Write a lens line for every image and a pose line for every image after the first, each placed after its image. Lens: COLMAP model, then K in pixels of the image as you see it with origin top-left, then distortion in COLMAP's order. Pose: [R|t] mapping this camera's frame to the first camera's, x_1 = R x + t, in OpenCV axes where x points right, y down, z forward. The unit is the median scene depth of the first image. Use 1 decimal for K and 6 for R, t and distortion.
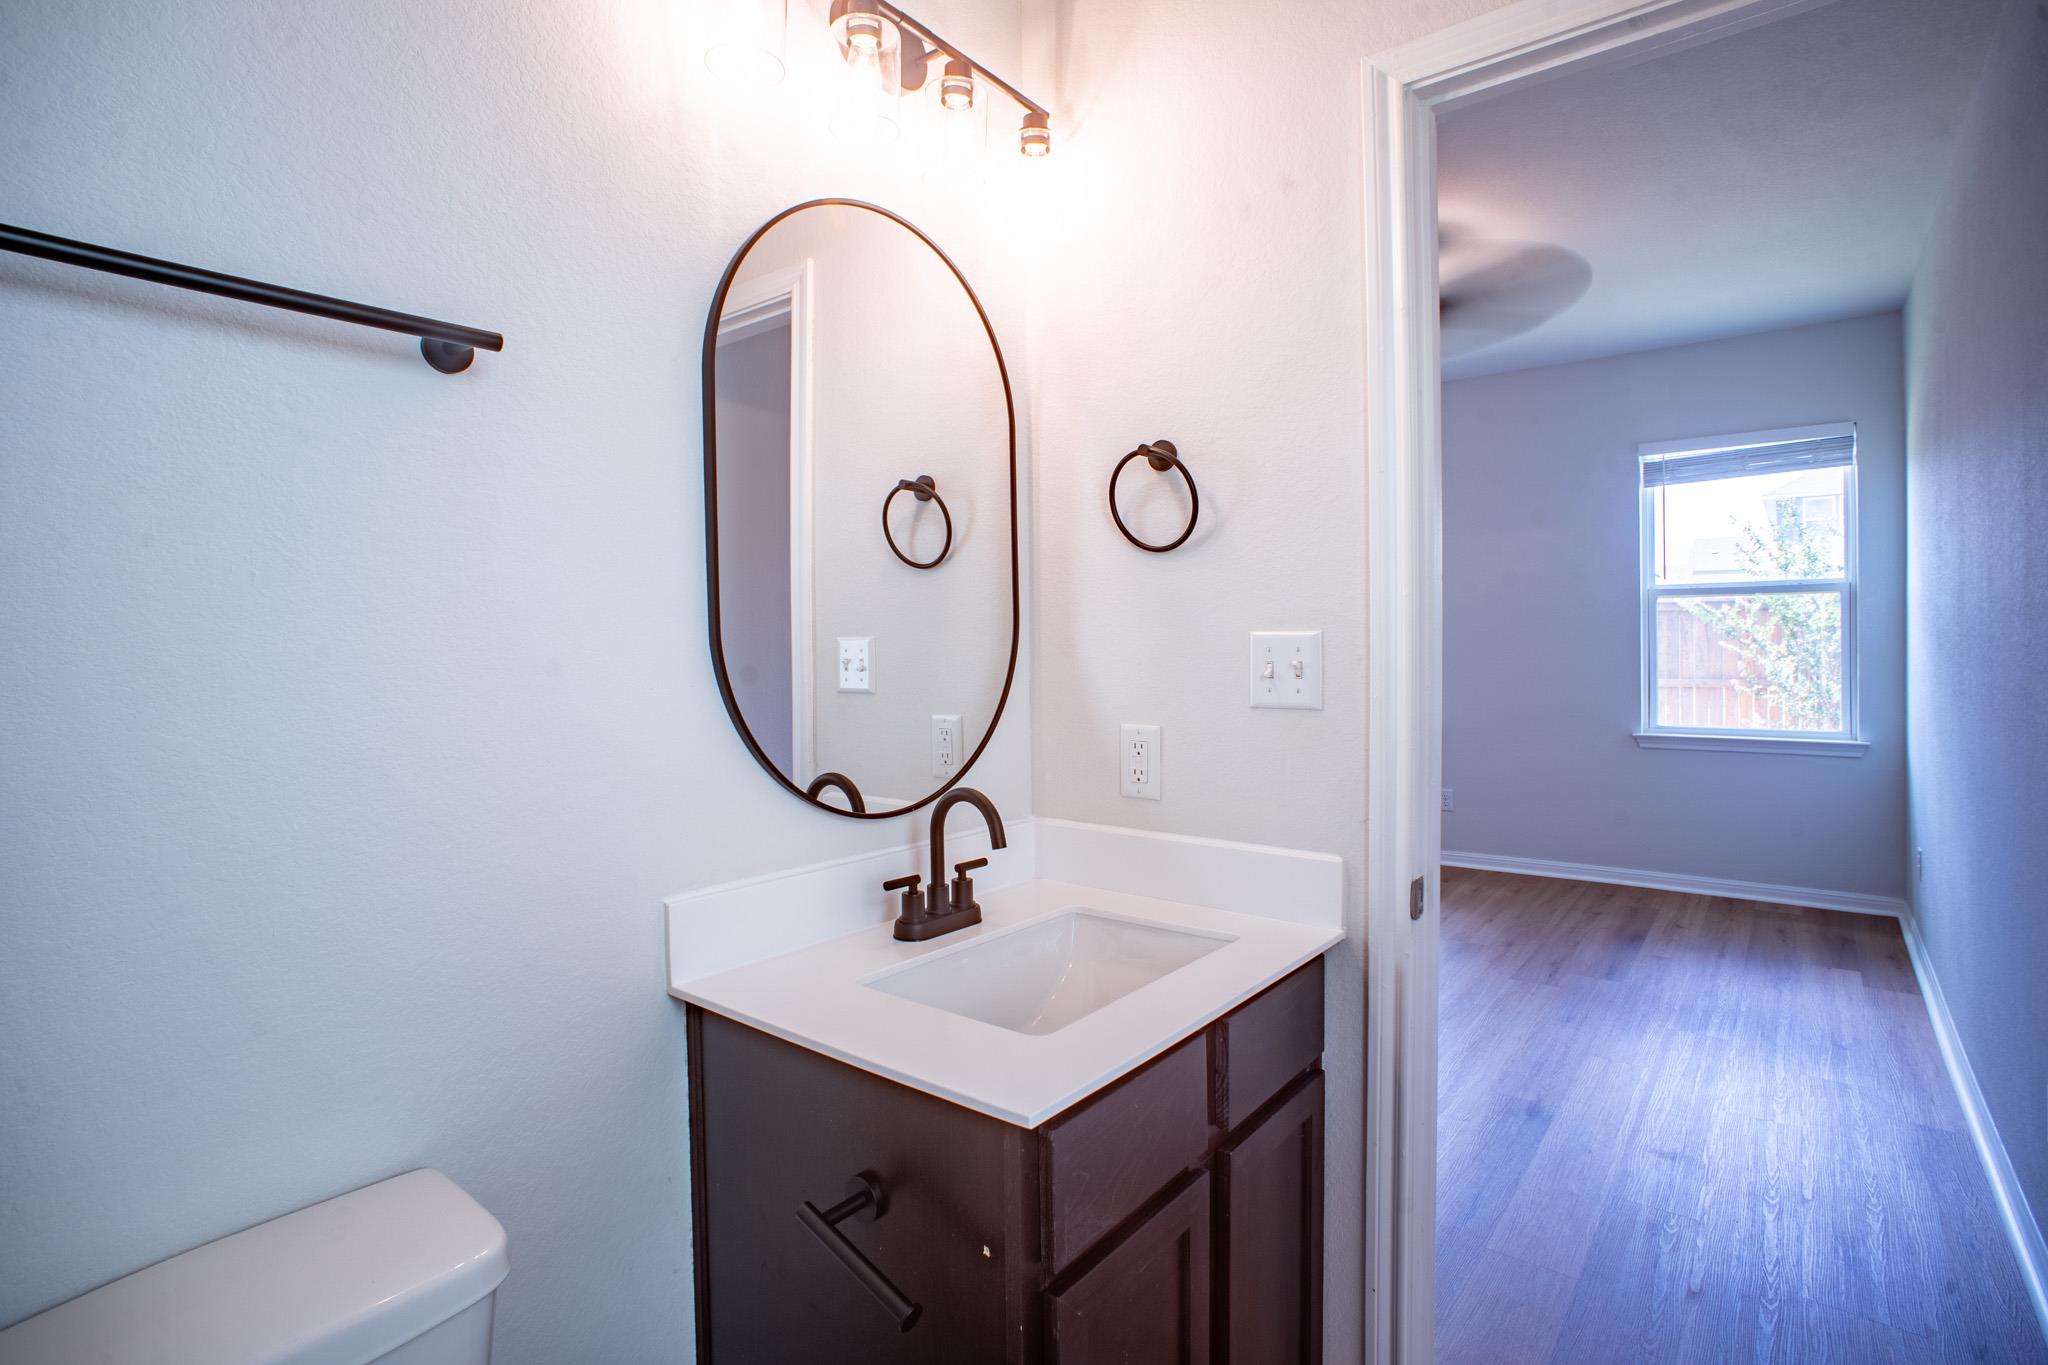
lens RADIAL K [[1000.2, 0, 1024.0], [0, 1000.2, 682.5], [0, 0, 1]] dist [-0.070218, 0.041031]
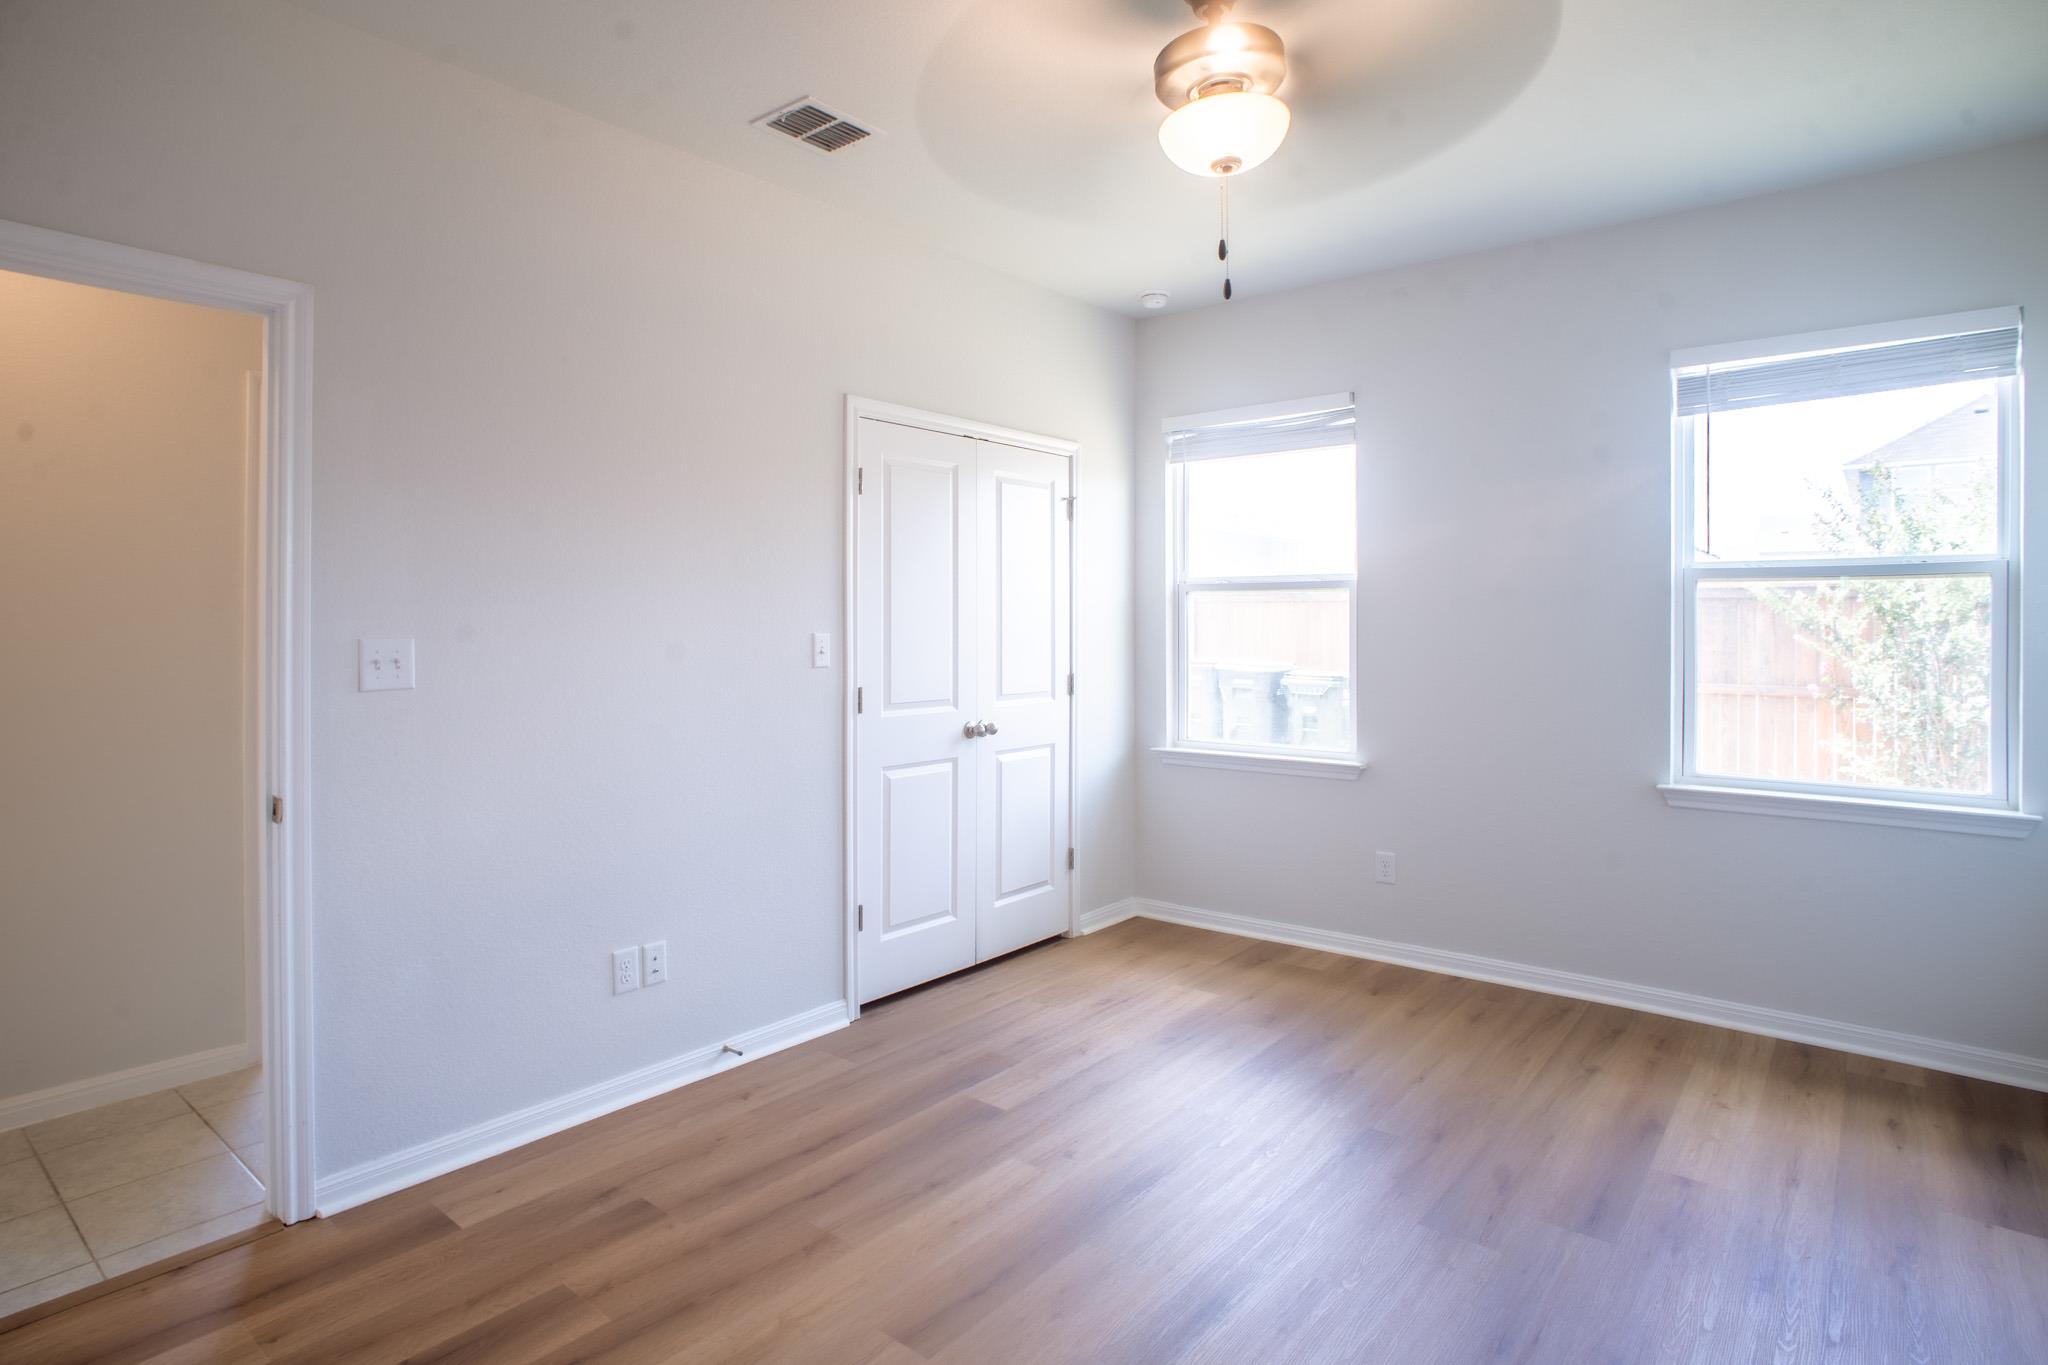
lens RADIAL K [[1016.7, 0, 1028.7], [0, 1016.7, 651.4], [0, 0, 1]] dist [-0.051329, 0.027591]
pose [[0.999359, 0.015228, -0.032412, 0.150140], [-0.015446, 0.999860, -0.006475, -0.019461], [0.032309, 0.006972, 0.999454, 0.212875]]
